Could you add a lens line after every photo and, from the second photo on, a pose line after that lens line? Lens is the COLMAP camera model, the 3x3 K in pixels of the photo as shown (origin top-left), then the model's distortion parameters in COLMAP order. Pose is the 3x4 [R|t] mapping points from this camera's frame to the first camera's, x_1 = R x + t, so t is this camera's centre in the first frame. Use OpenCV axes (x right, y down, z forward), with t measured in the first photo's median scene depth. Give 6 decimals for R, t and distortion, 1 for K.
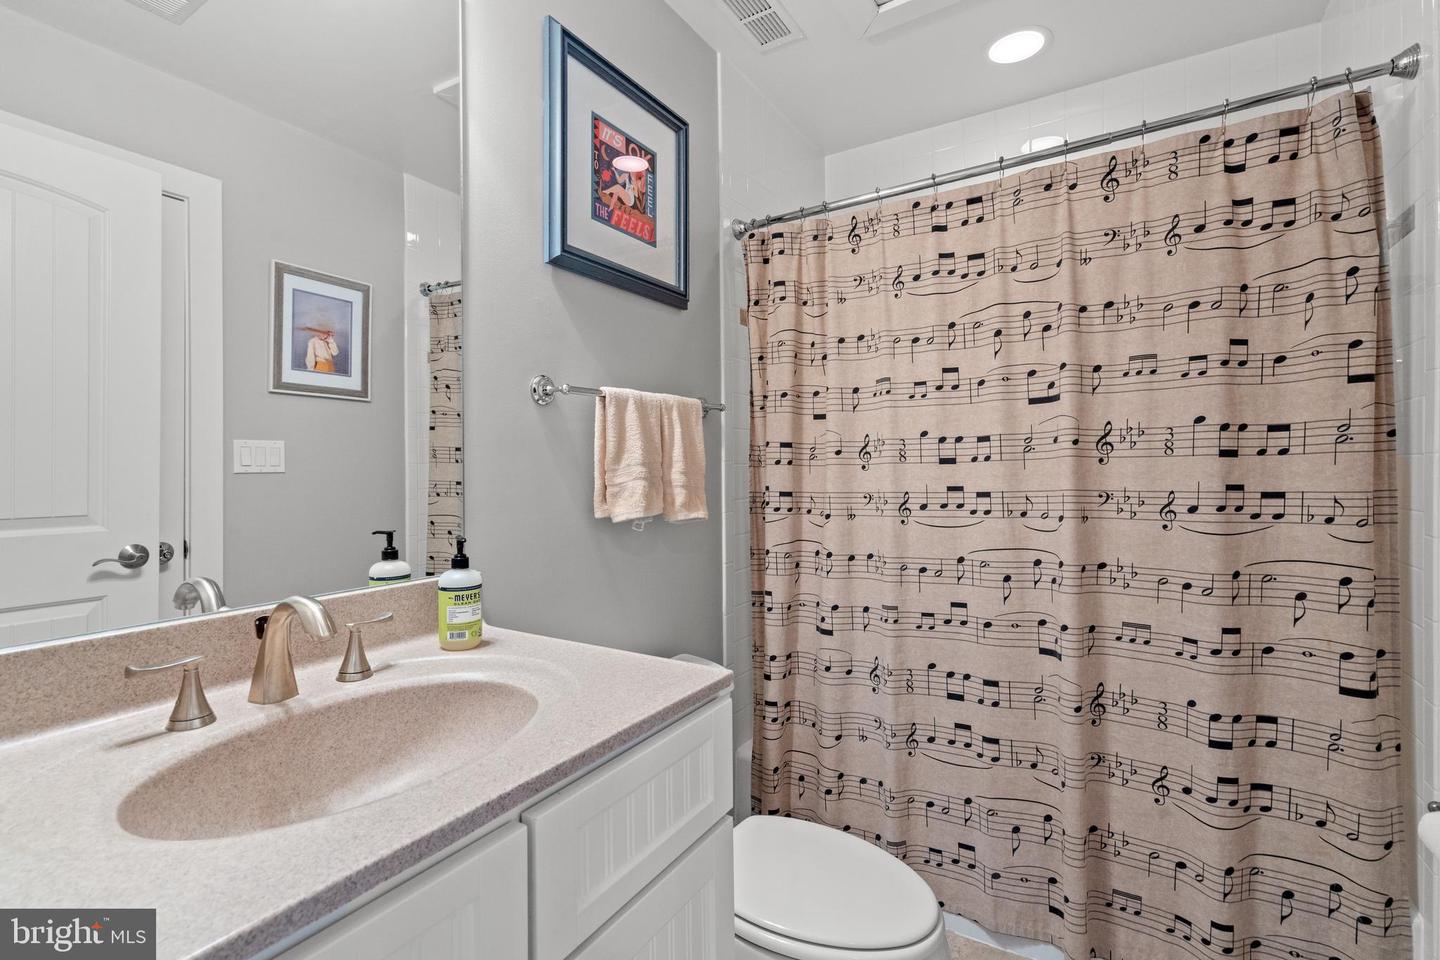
lens RADIAL K [[652.6, 0, 723.3], [0, 652.6, 474.5], [0, 0, 1]] dist [-0.009151, 0.003087]
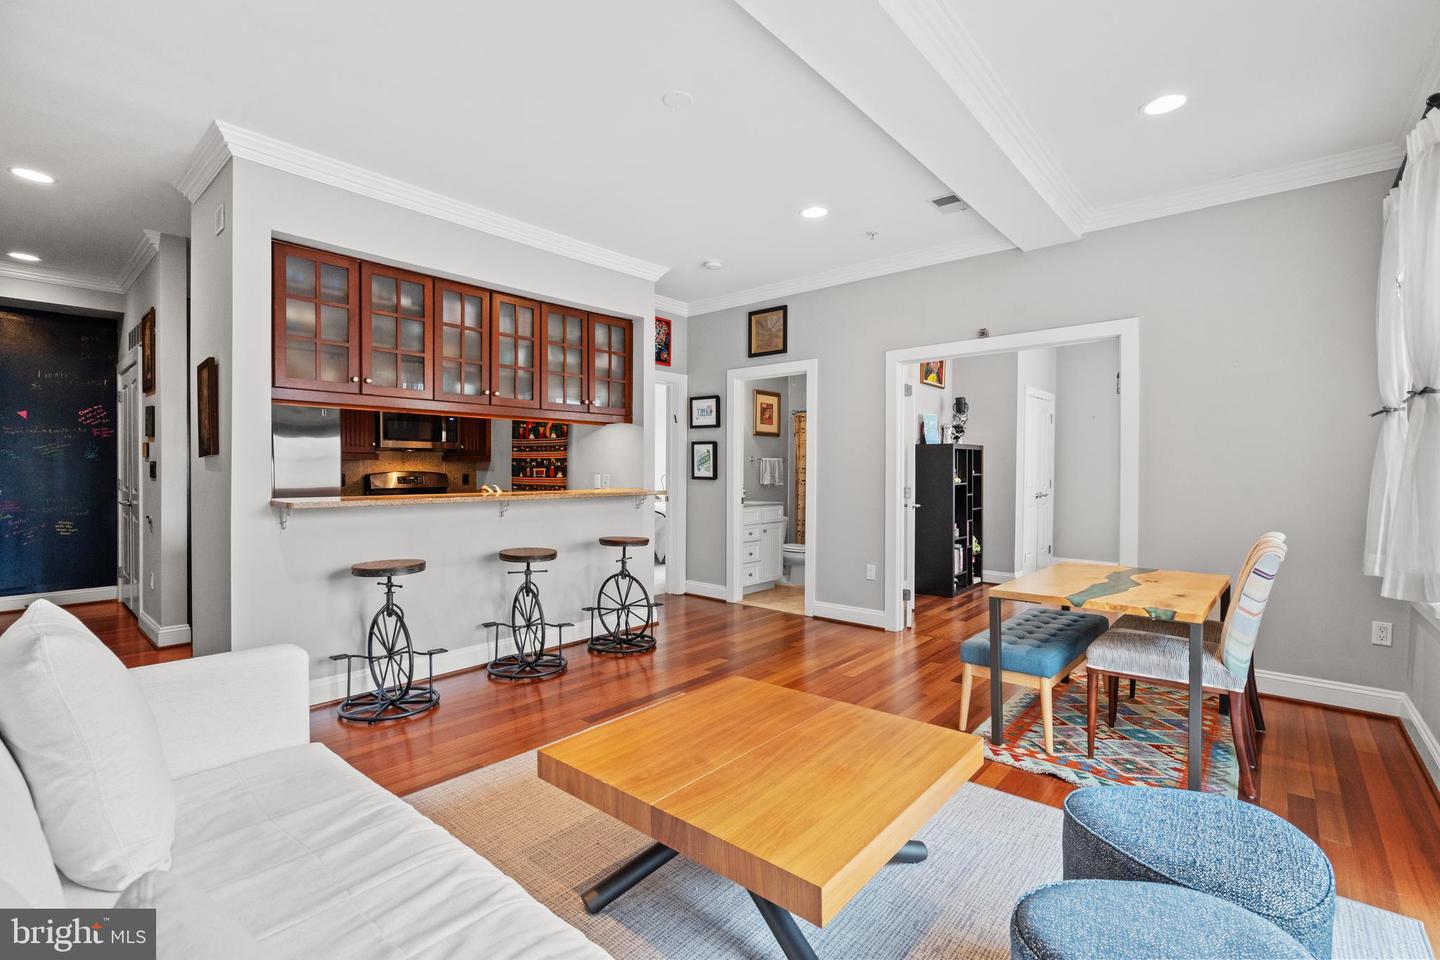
lens RADIAL K [[652.6, 0, 714.6], [0, 652.6, 476.0], [0, 0, 1]] dist [-0.009151, 0.003087]
pose [[0.985850, 0.015982, -0.166869, 0.281597], [-0.015524, 0.999871, 0.004046, -0.006934], [0.166912, -0.001399, 0.985971, -3.836344]]
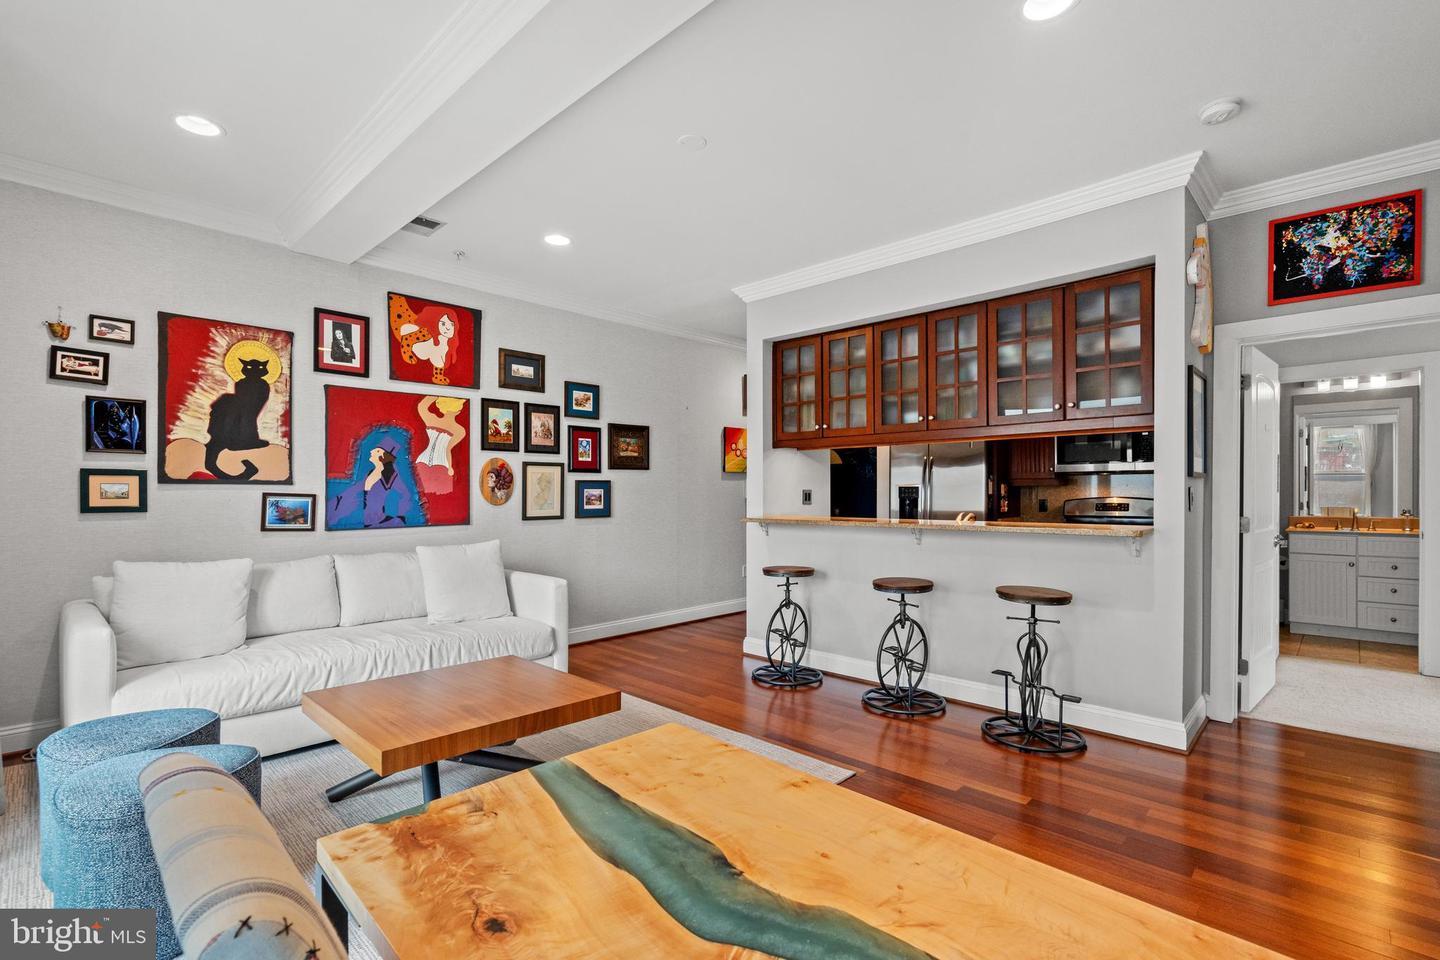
lens RADIAL K [[652.6, 0, 709.5], [0, 652.6, 494.3], [0, 0, 1]] dist [-0.009151, 0.003087]
pose [[-0.219816, 0.014727, -0.975430, 1.733554], [-0.002617, 0.999874, 0.015685, -0.055678], [0.975538, 0.006000, -0.219750, -1.527209]]
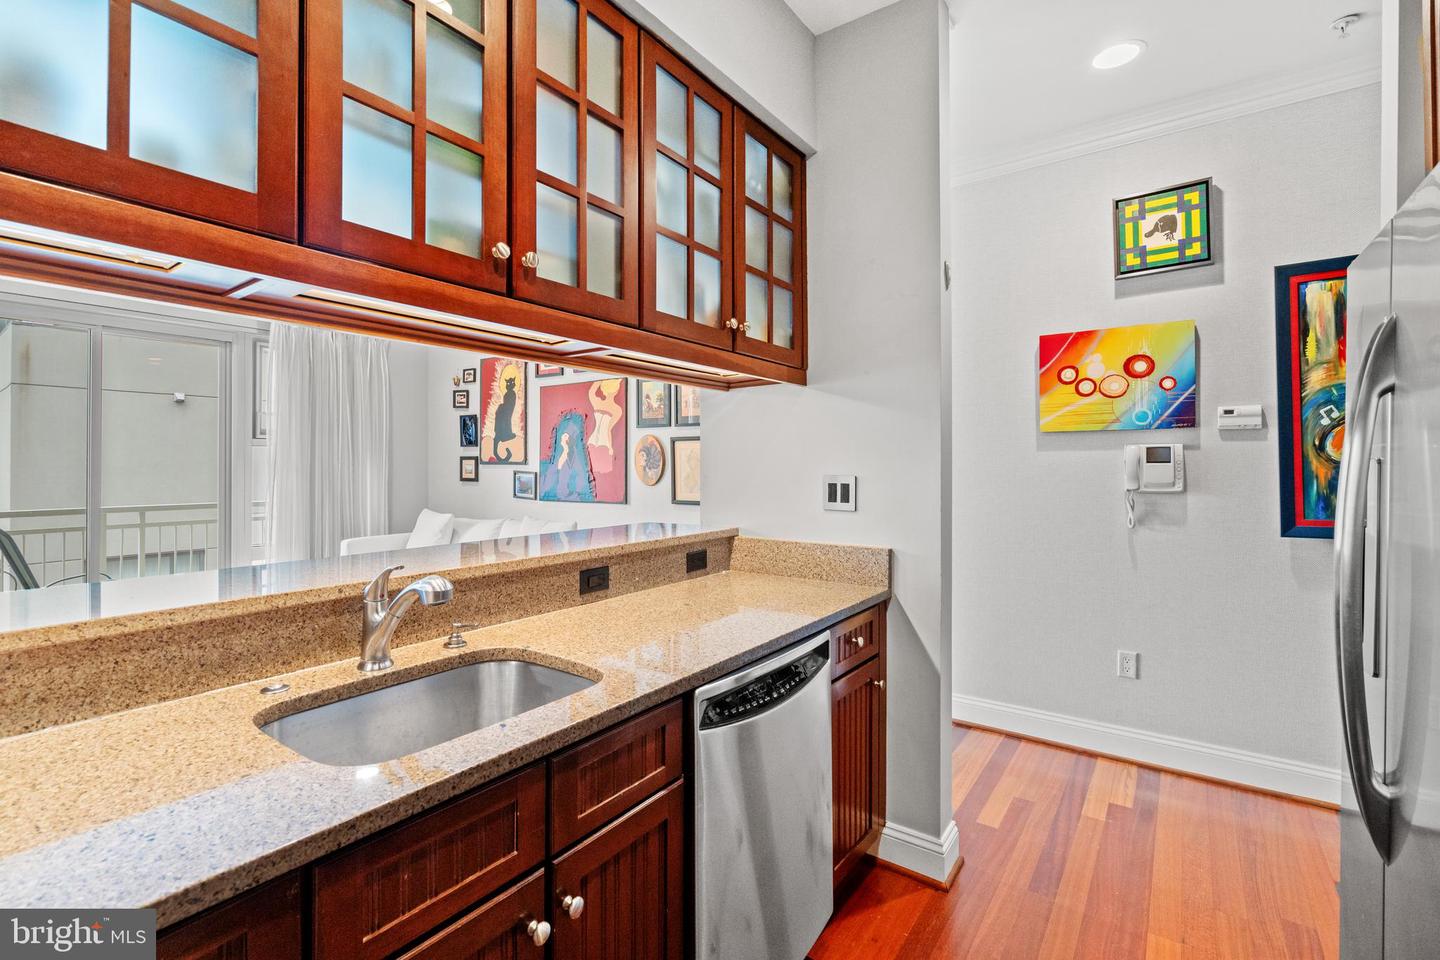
lens RADIAL K [[652.6, 0, 707.1], [0, 652.6, 460.6], [0, 0, 1]] dist [-0.009151, 0.003087]
pose [[-0.996749, 0.012442, 0.079604, -1.661900], [0.012734, 0.999914, 0.003151, -0.069996], [-0.079558, 0.004155, -0.996822, -0.288401]]
